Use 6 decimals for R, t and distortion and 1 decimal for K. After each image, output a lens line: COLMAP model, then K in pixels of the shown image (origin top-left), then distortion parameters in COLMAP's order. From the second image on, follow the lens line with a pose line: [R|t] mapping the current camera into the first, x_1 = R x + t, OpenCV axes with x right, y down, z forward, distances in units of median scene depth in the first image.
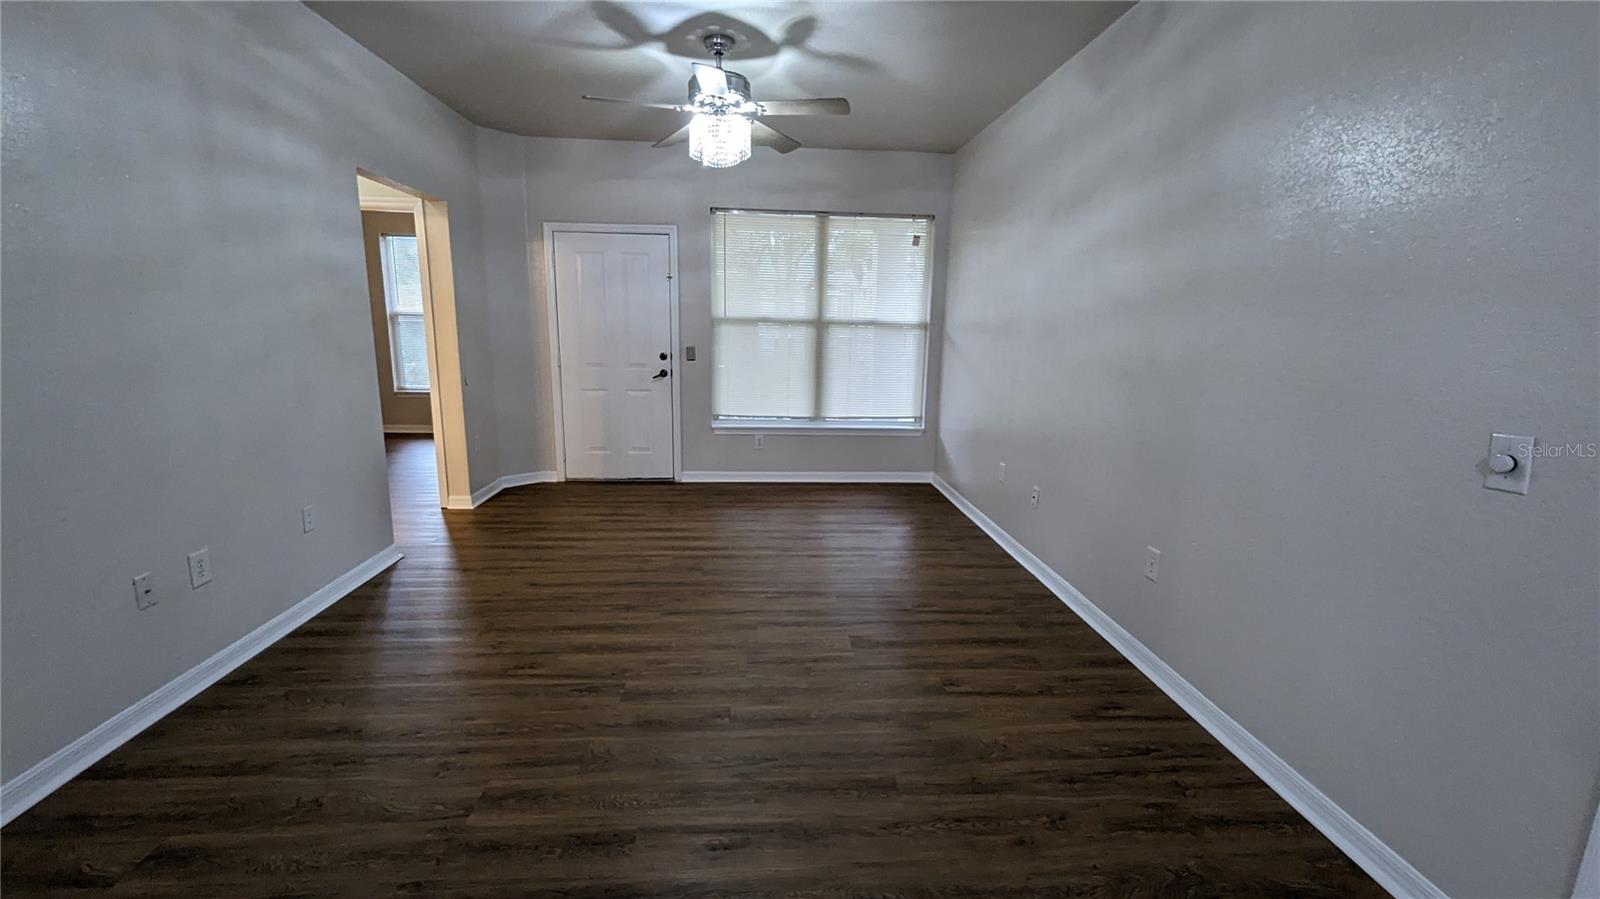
lens RADIAL K [[662.8, 0, 799.2], [0, 662.8, 454.1], [0, 0, 1]] dist [0.001765, 0.000081]
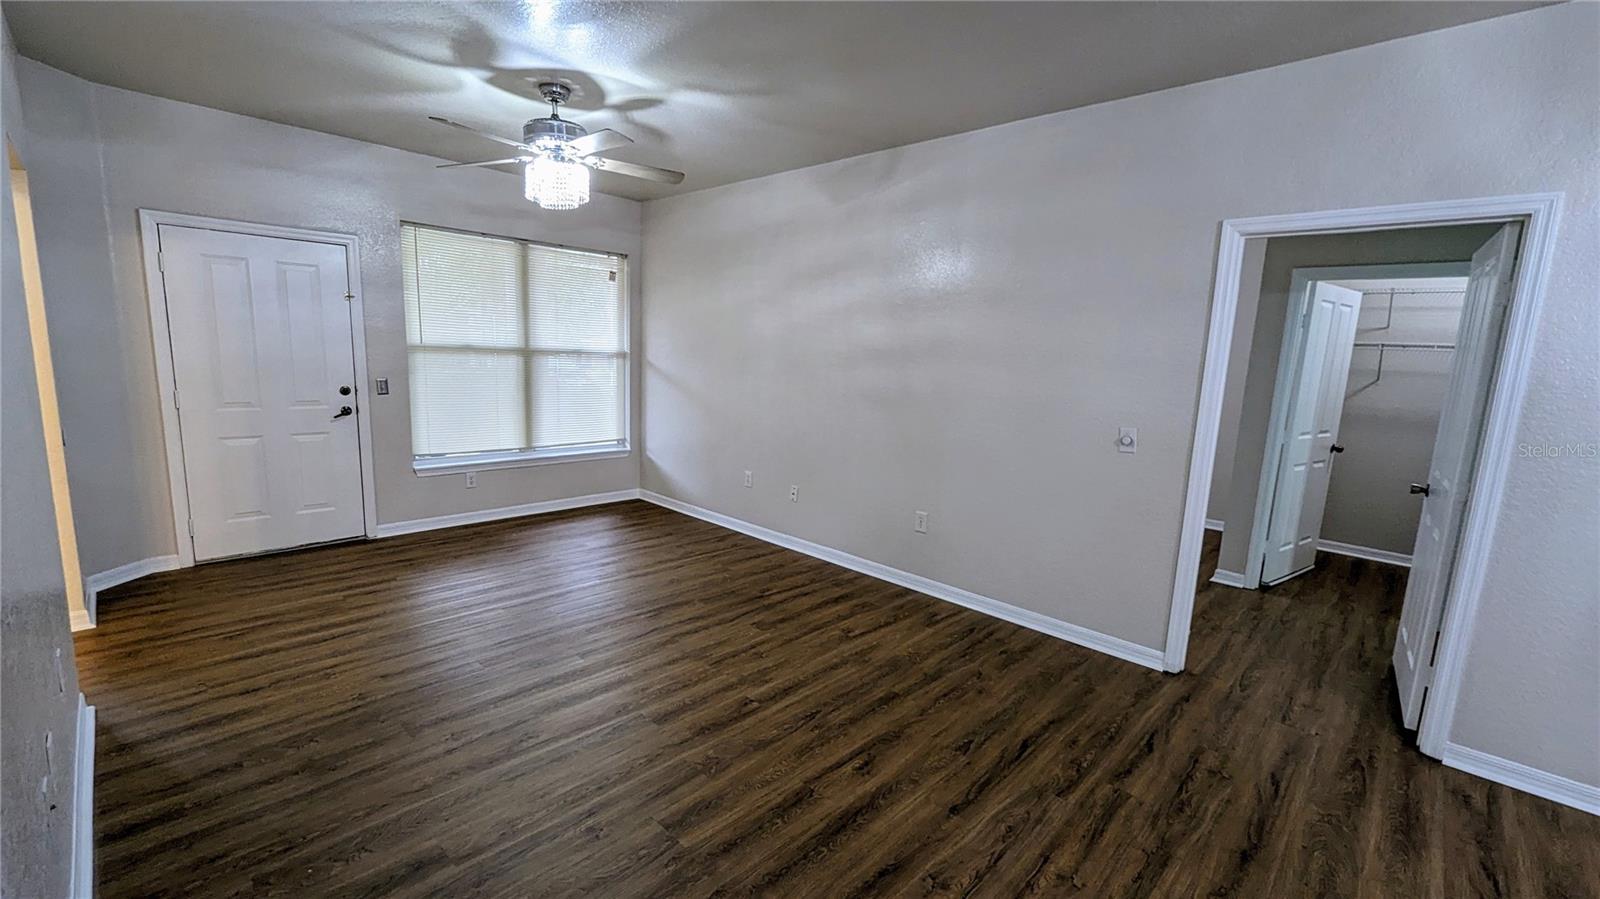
lens RADIAL K [[662.8, 0, 799.2], [0, 662.8, 454.1], [0, 0, 1]] dist [0.001765, 0.000081]
pose [[0.742124, -0.094214, 0.663608, -0.341345], [0.104369, 0.994238, 0.024437, -0.029976], [-0.662087, 0.051125, 0.747681, 0.010143]]
